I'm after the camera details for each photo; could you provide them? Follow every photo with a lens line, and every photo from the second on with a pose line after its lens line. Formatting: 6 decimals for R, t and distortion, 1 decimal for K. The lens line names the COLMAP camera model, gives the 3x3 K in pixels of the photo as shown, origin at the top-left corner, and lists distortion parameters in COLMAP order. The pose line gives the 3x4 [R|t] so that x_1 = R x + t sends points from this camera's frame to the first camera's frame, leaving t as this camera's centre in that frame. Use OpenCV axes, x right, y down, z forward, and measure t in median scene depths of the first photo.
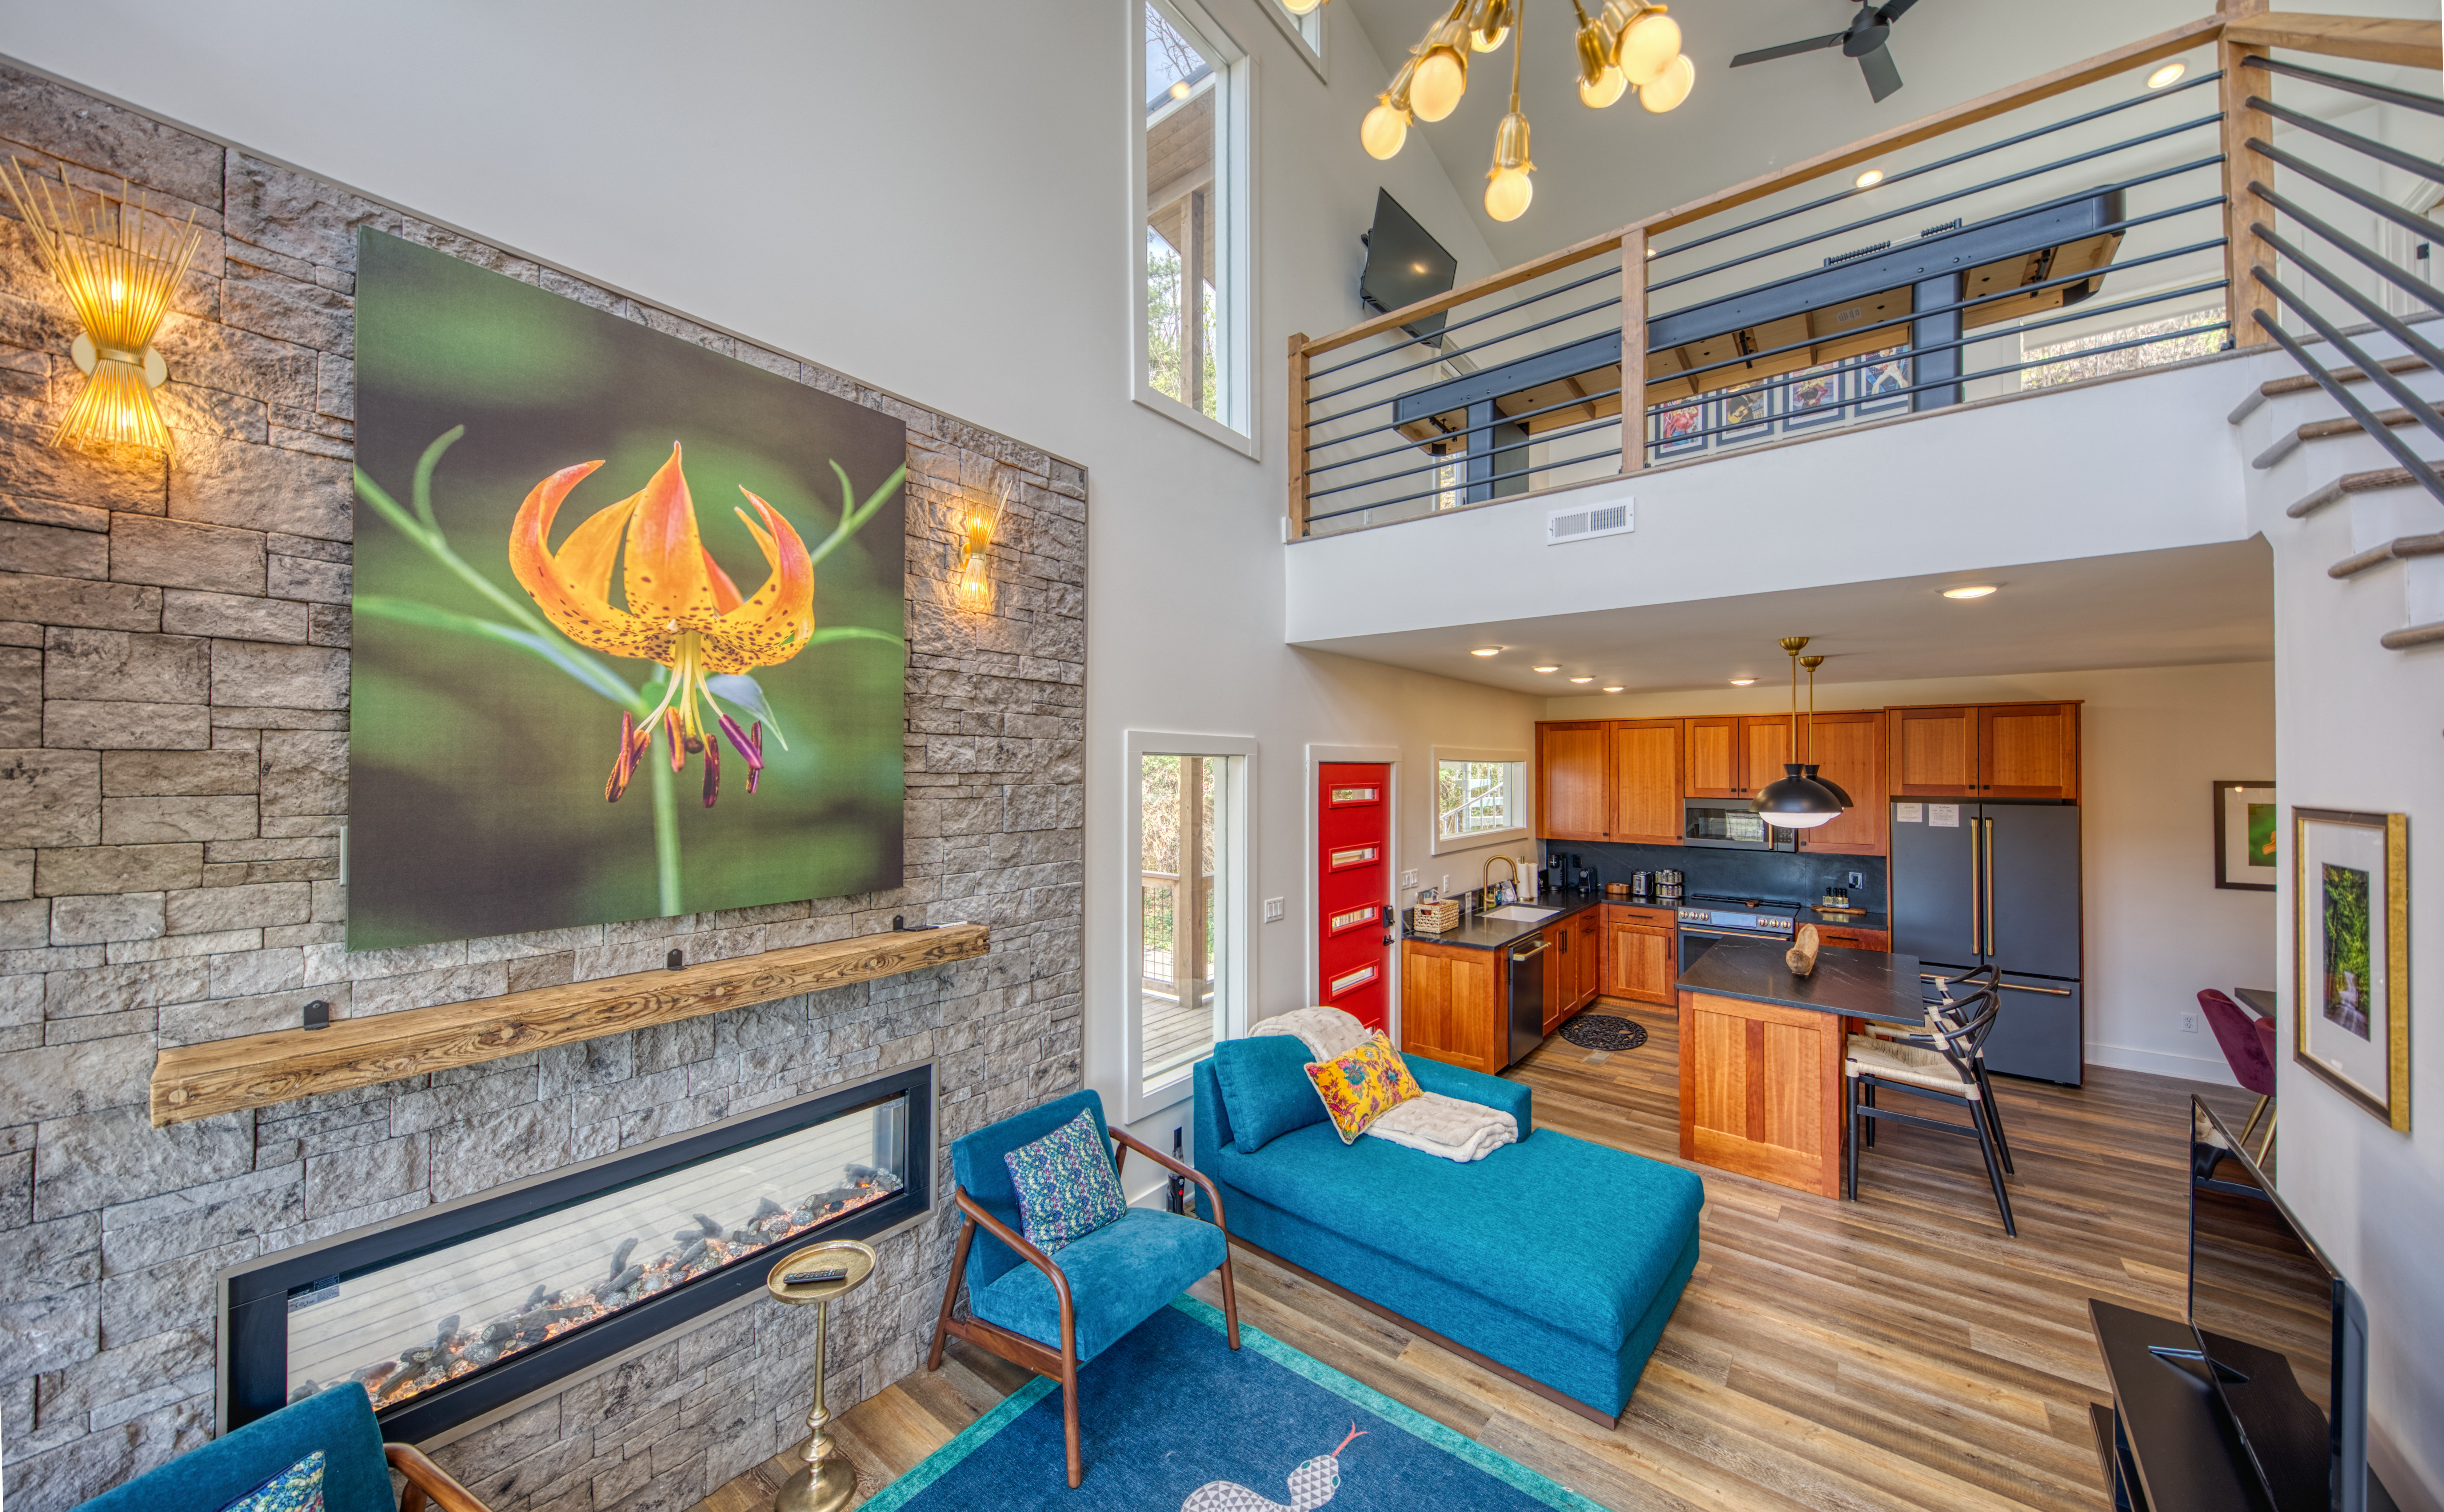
lens RADIAL K [[821.2, 0, 1204.1], [0, 821.2, 761.3], [0, 0, 1]] dist [0.003145, -0.001295]
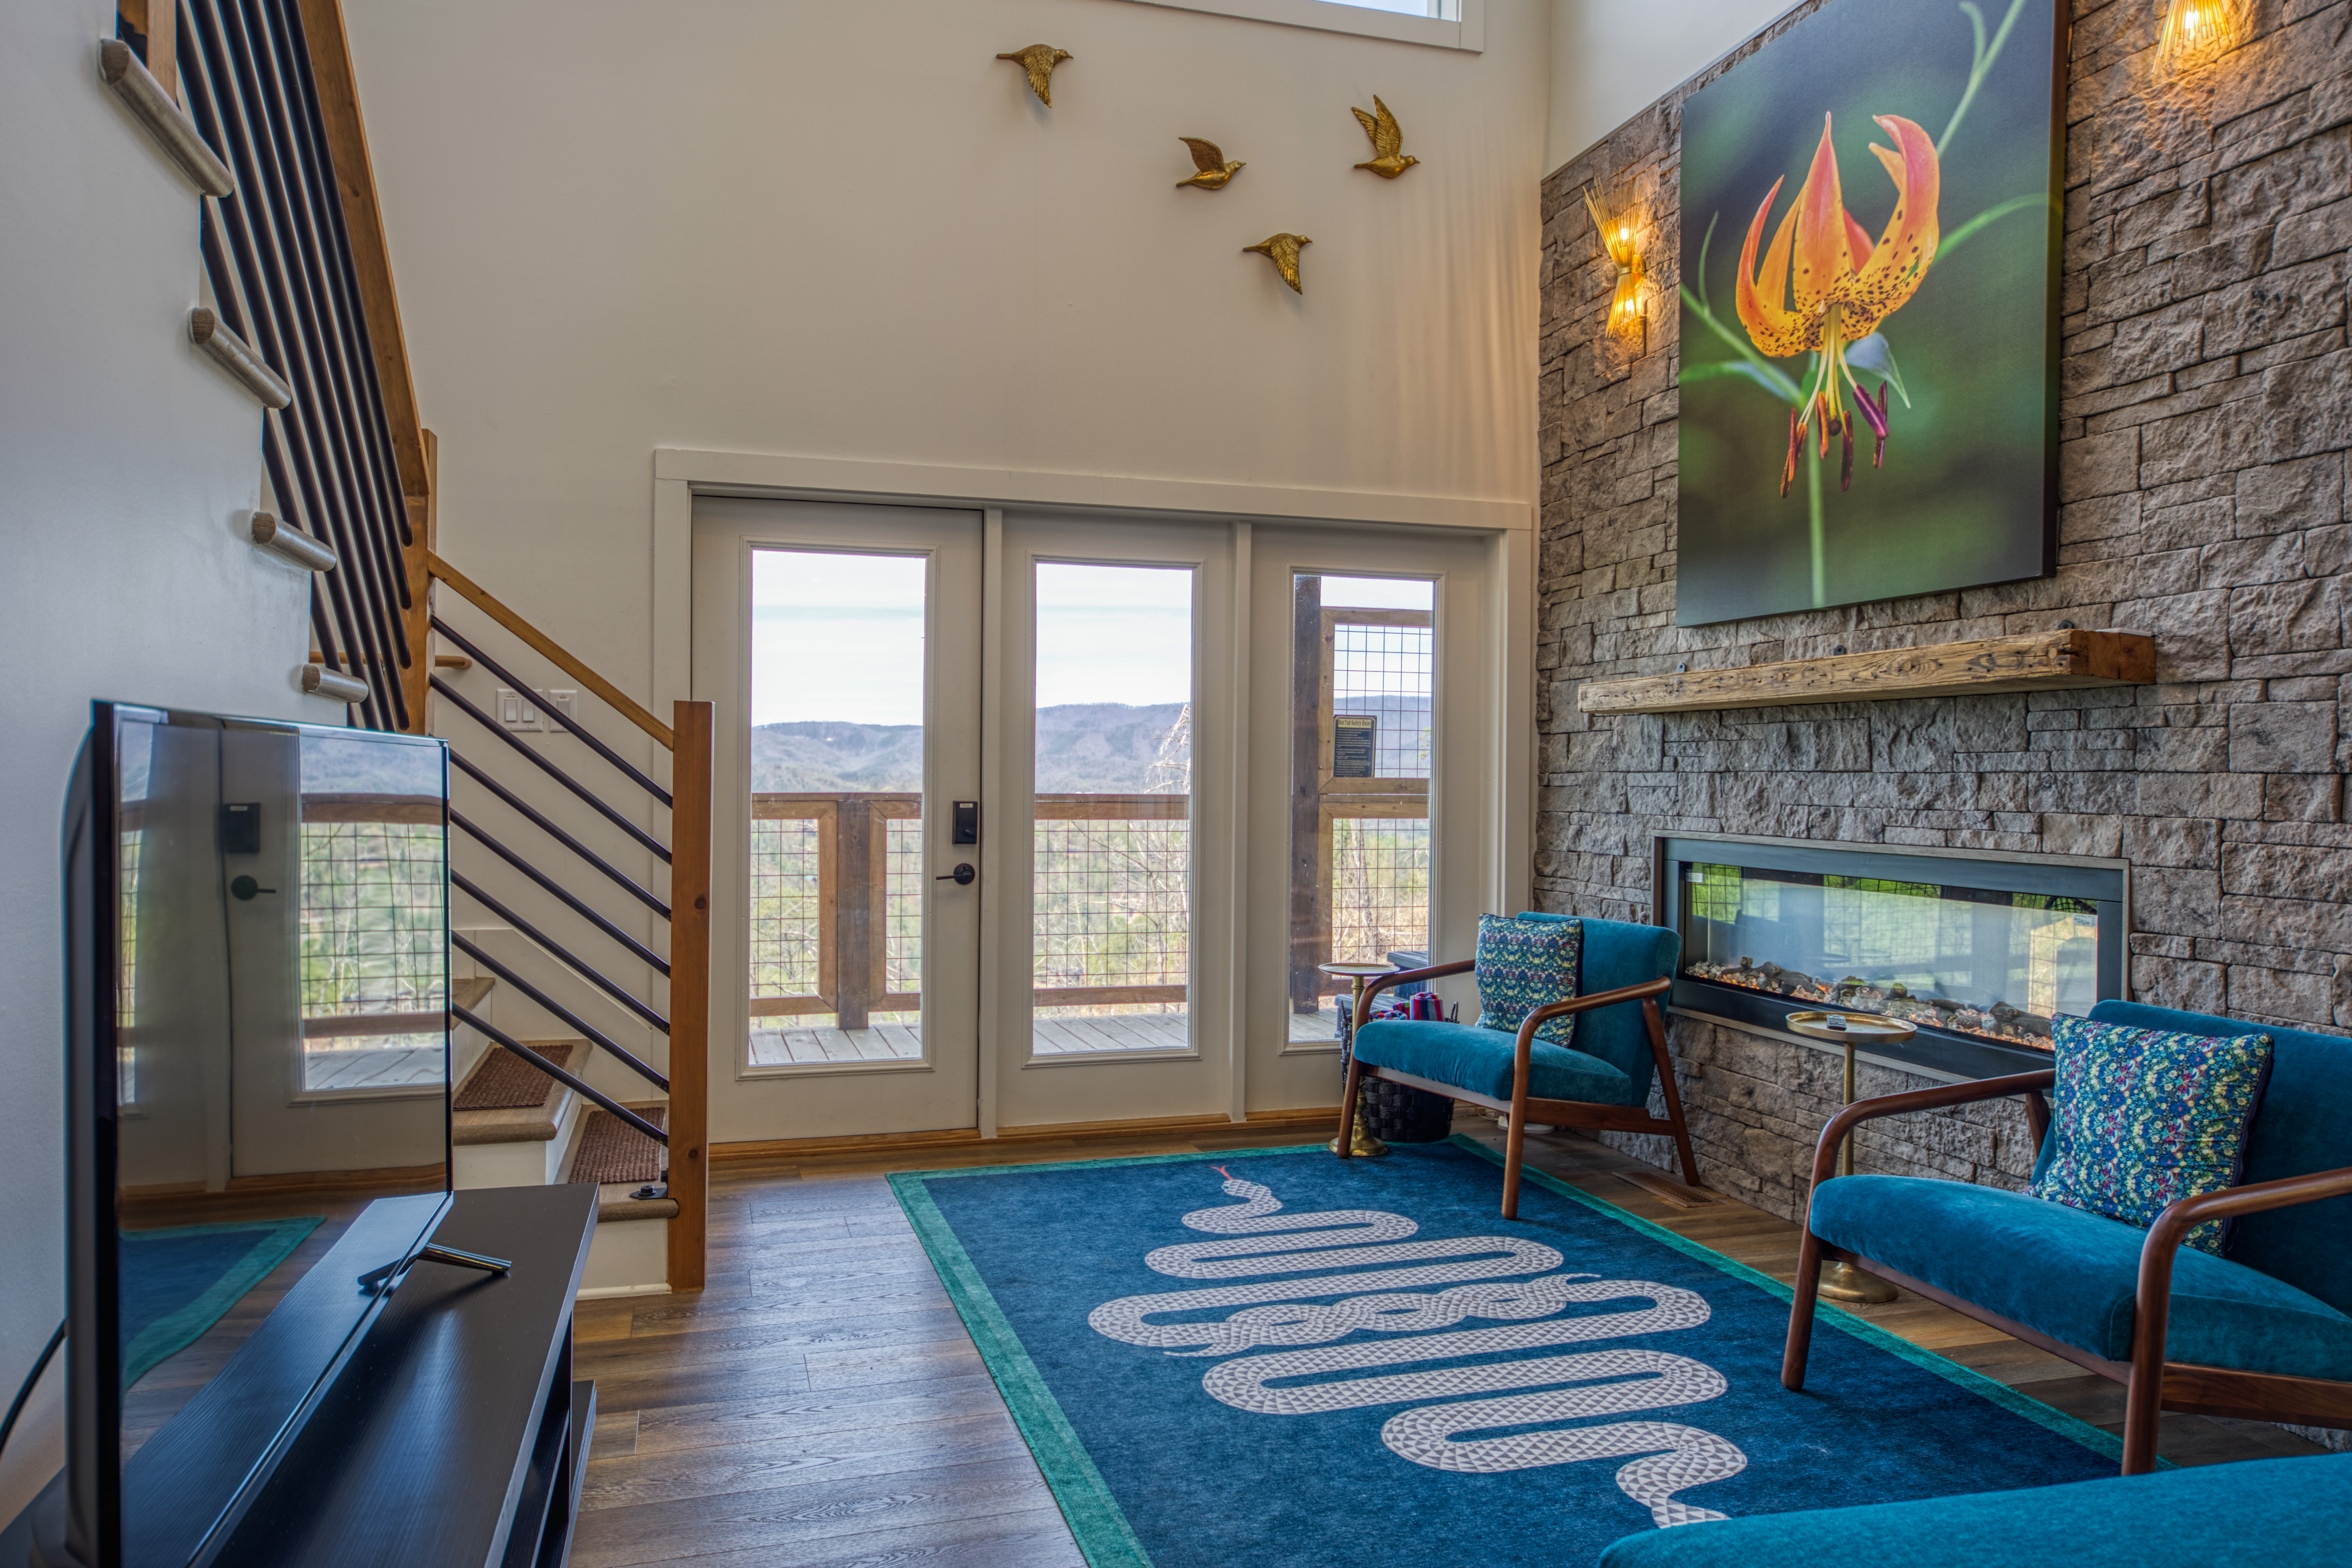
lens RADIAL K [[1507.3, 0, 1150.2], [0, 1507.3, 795.6], [0, 0, 1]] dist [-0.004863, 0.019827]
pose [[-0.555198, 0.007377, -0.831685, 1.066991], [0.002750, 0.999971, 0.007034, 0.331157], [0.831714, 0.001618, -0.555203, 1.115537]]
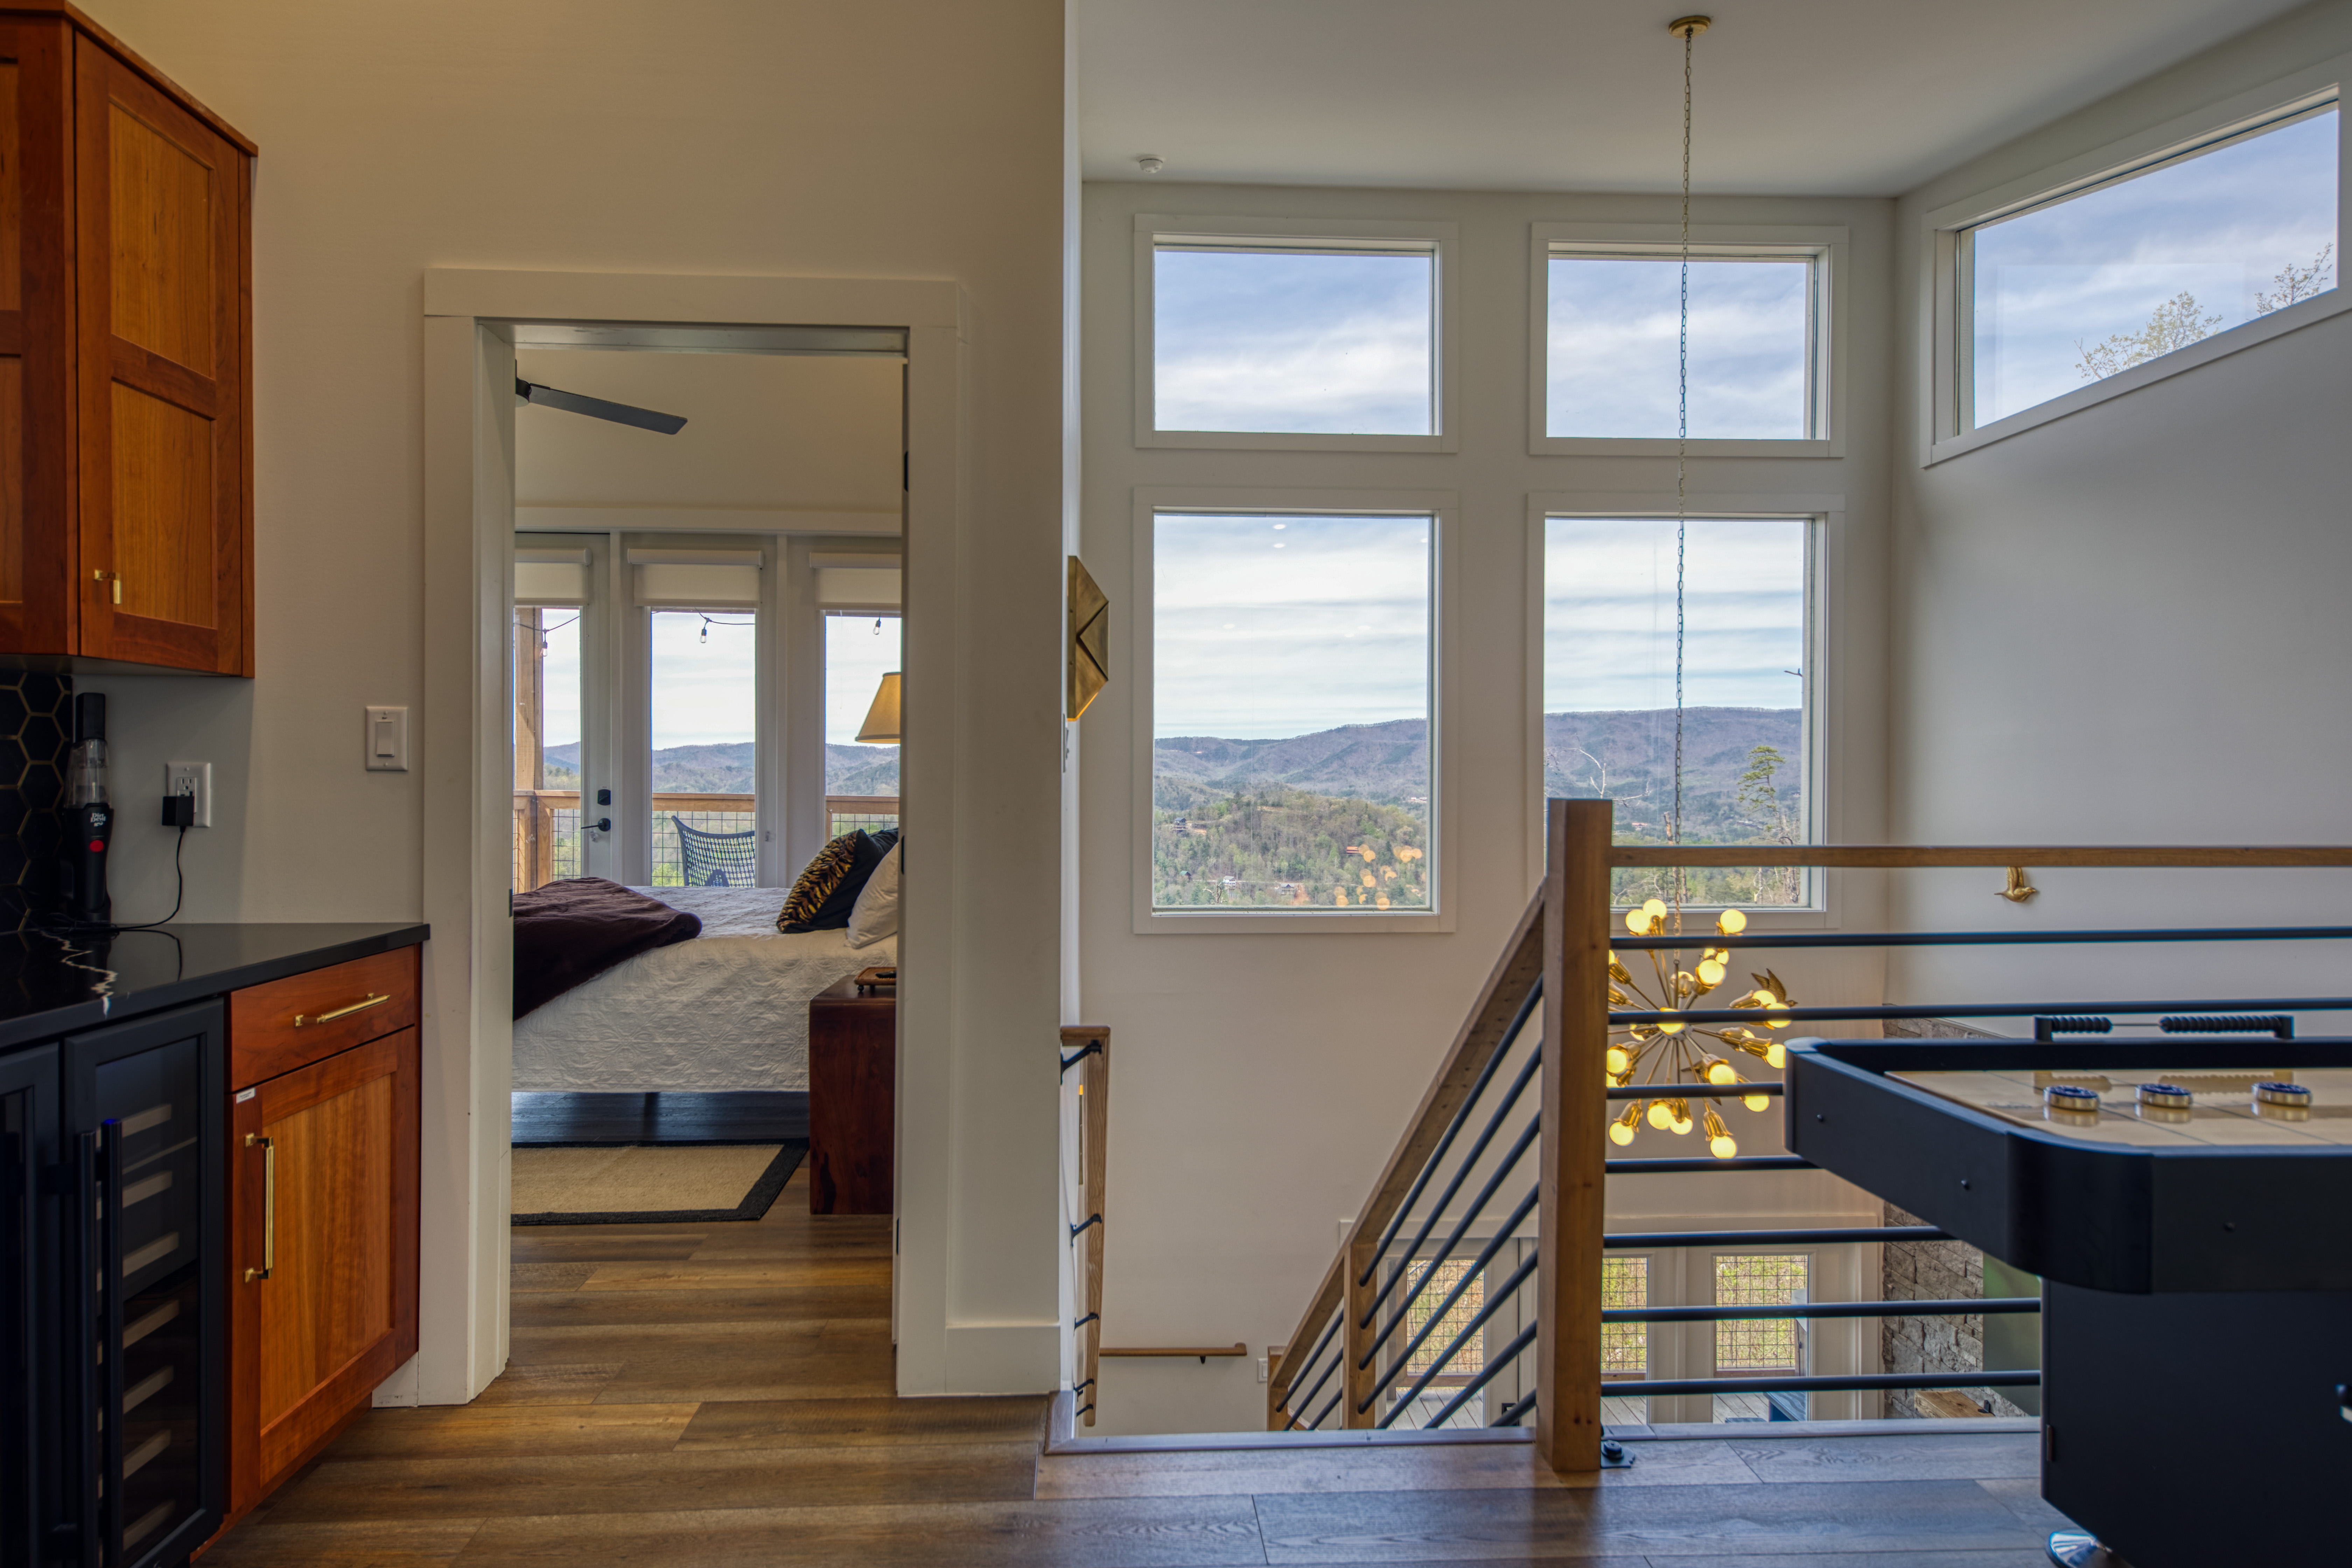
lens RADIAL K [[1309.8, 0, 1123.8], [0, 1309.8, 796.0], [0, 0, 1]] dist [0.001685, 0.006934]
pose [[-0.753459, 0.011355, -0.657397, 2.027755], [0.007739, 0.999935, 0.008401, -0.938347], [0.657449, 0.001242, -0.753498, 1.430106]]
